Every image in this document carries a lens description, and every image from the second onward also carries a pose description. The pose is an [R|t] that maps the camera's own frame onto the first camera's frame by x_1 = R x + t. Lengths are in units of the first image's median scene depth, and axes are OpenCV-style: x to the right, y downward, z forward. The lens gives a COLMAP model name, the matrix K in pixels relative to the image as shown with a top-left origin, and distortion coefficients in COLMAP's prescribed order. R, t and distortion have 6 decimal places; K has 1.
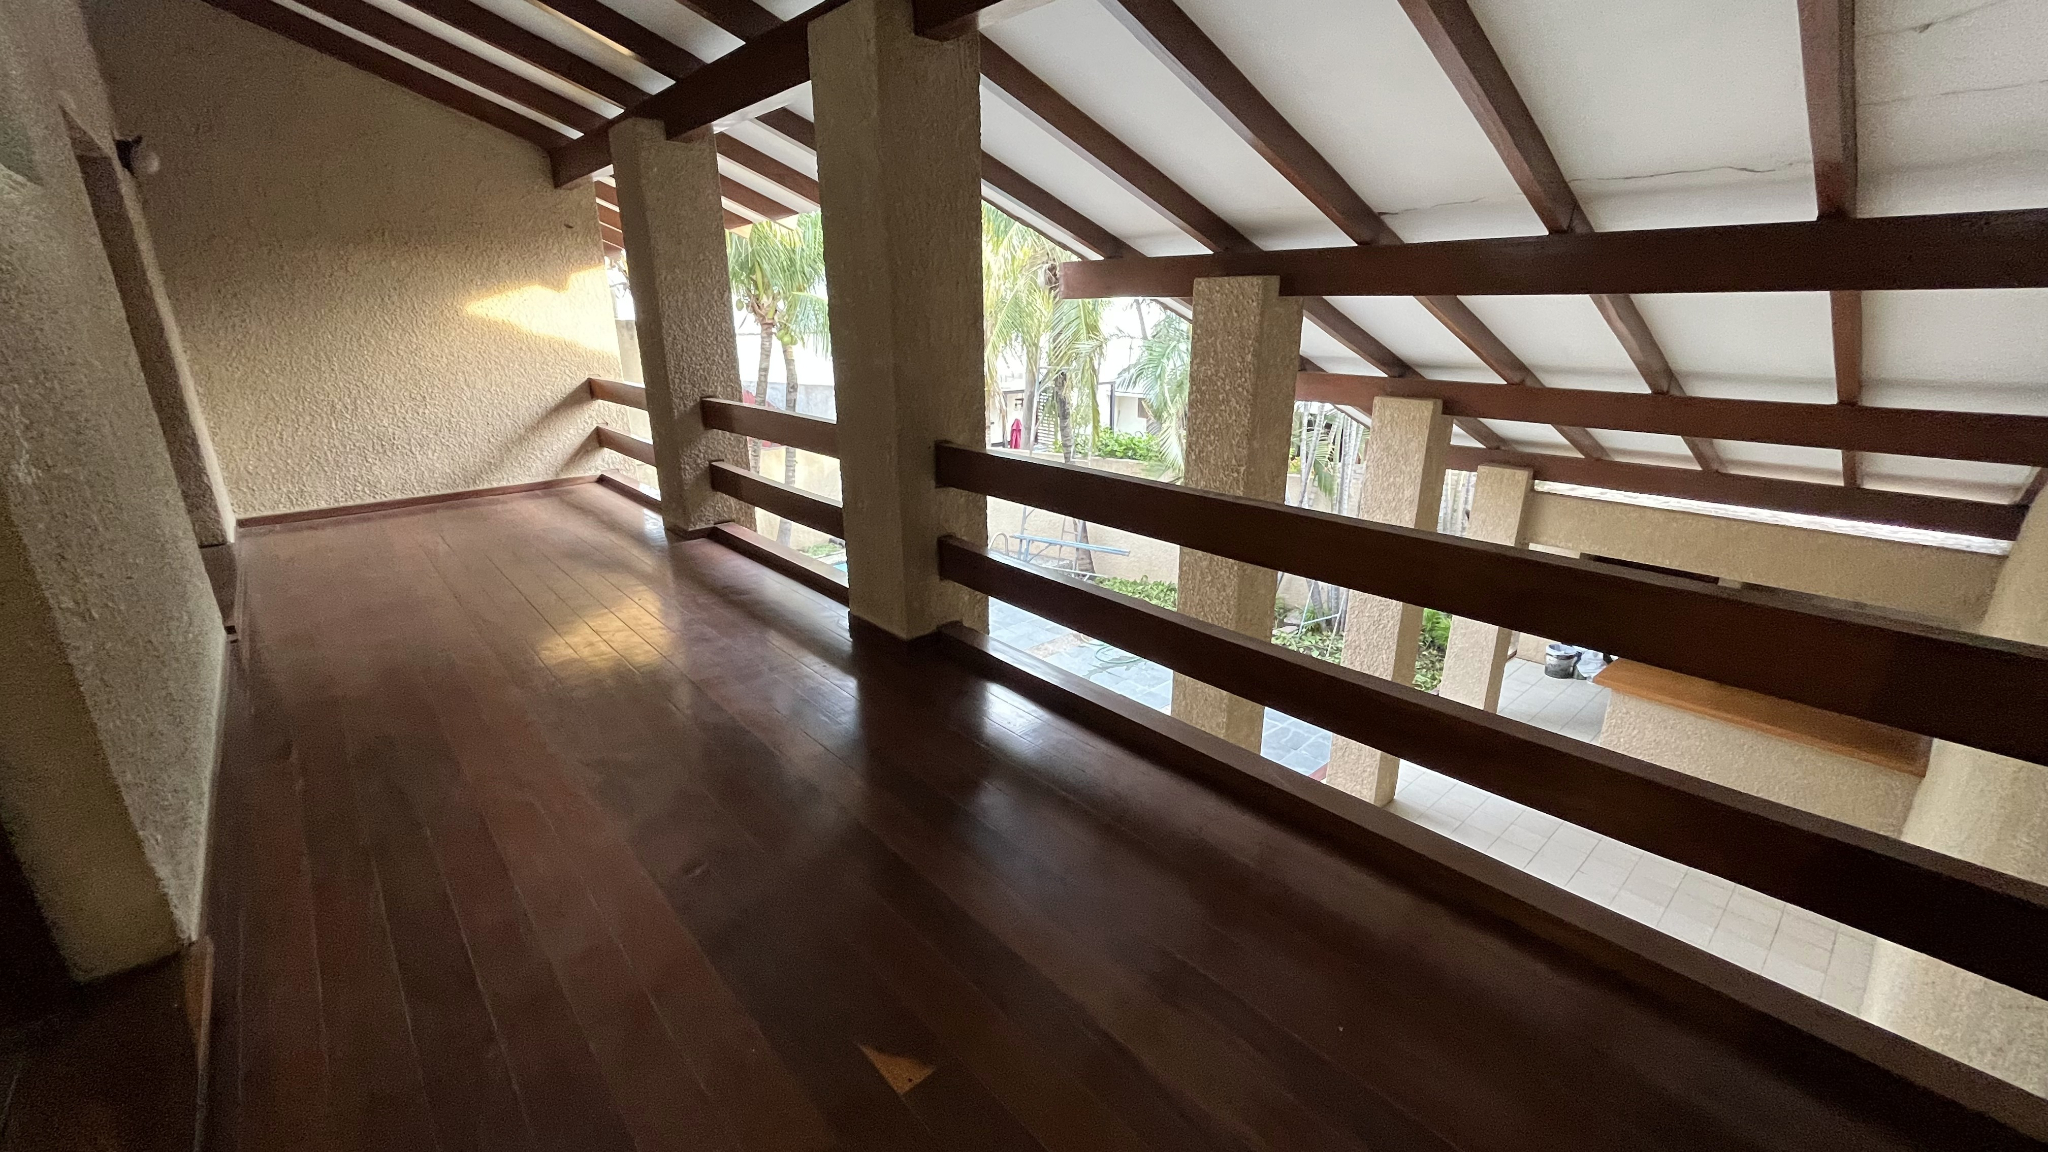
lens RADIAL K [[827.0, 0, 1025.5], [0, 827.0, 573.8], [0, 0, 1]] dist [0.001929, 0.000013]
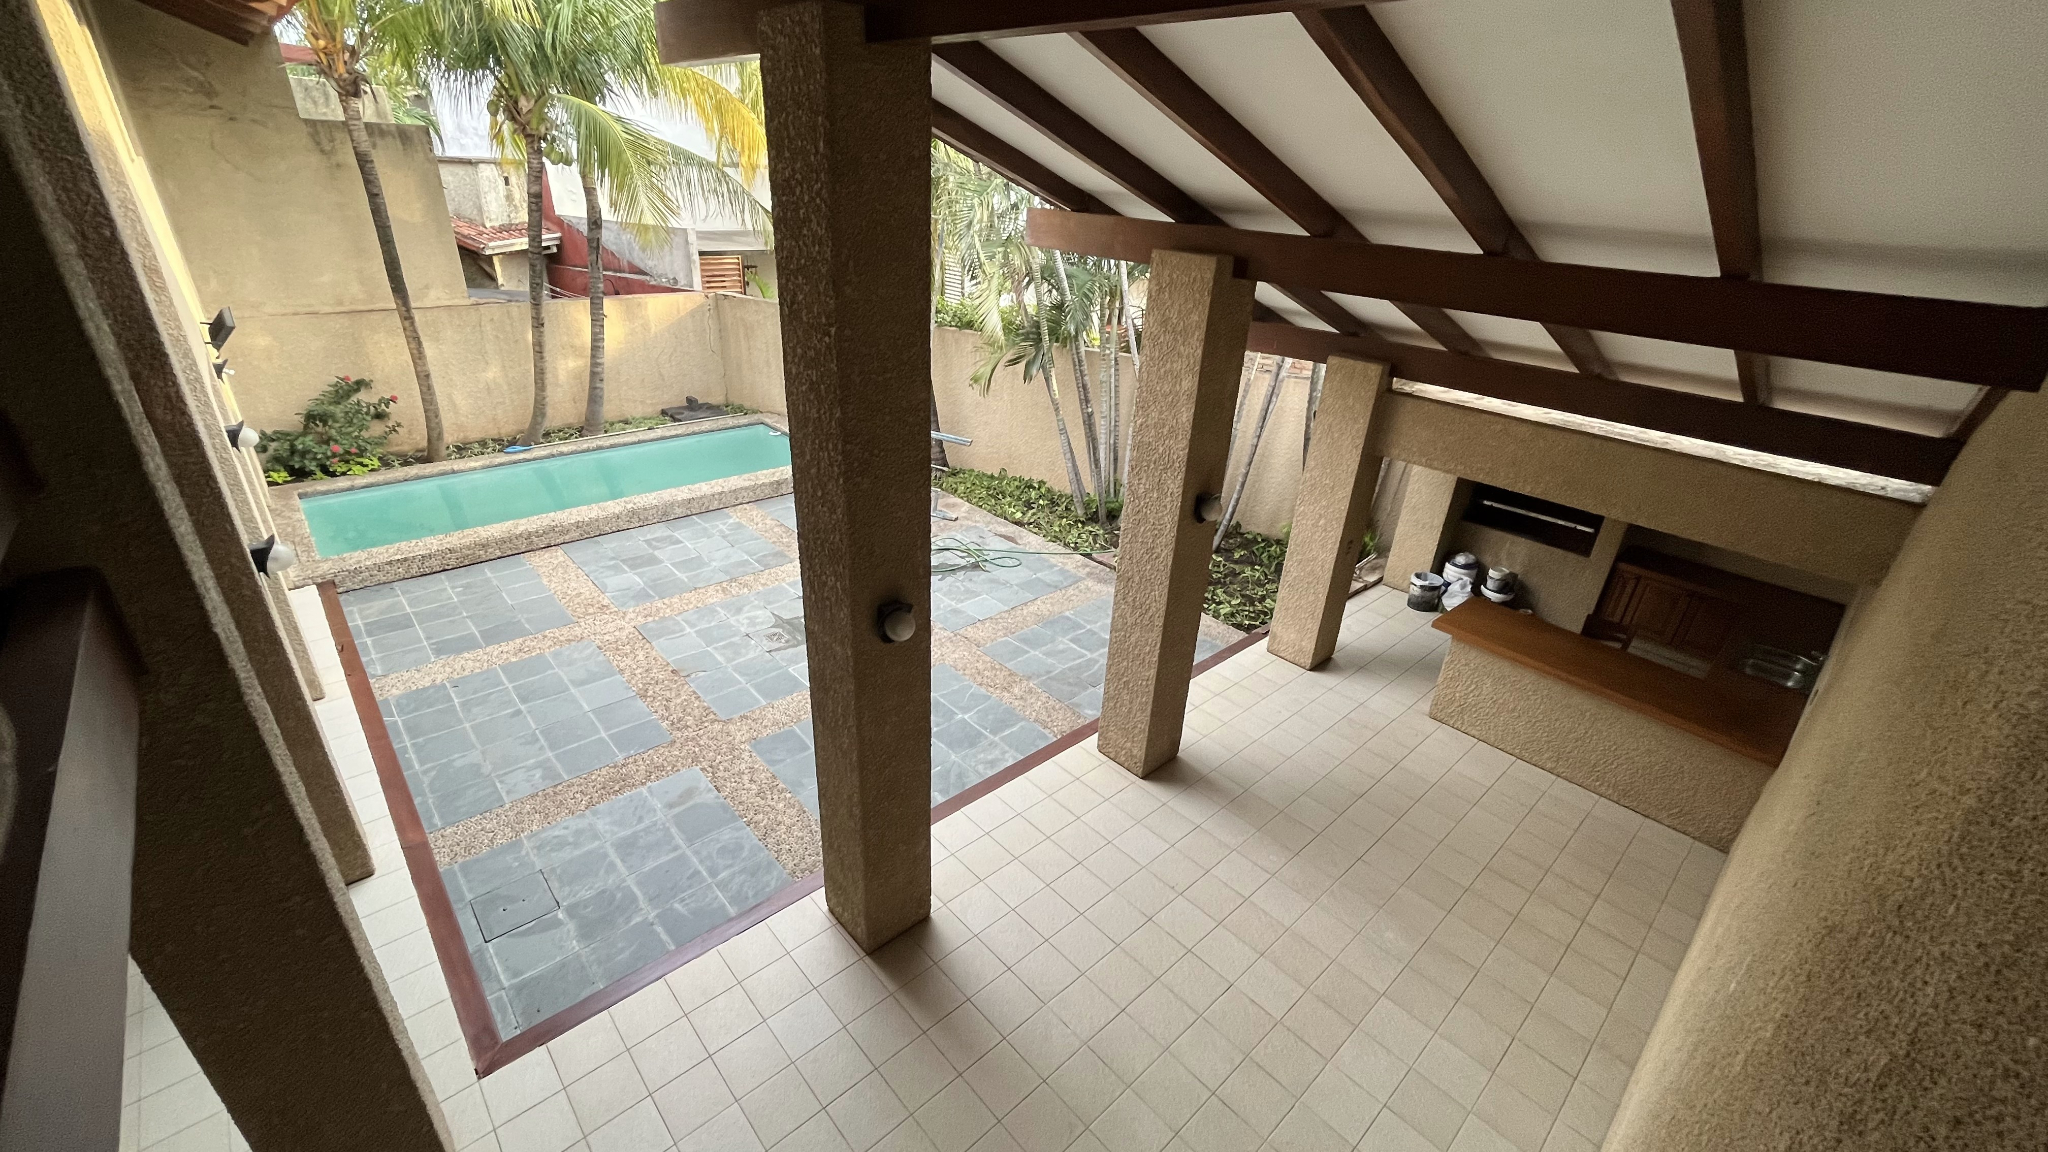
lens RADIAL K [[827.0, 0, 1020.9], [0, 827.0, 578.9], [0, 0, 1]] dist [0.001929, 0.000013]
pose [[0.998617, 0.041549, 0.032215, 0.292257], [-0.045819, 0.988264, 0.145722, -0.024322], [-0.025782, -0.146997, 0.988801, 0.227569]]
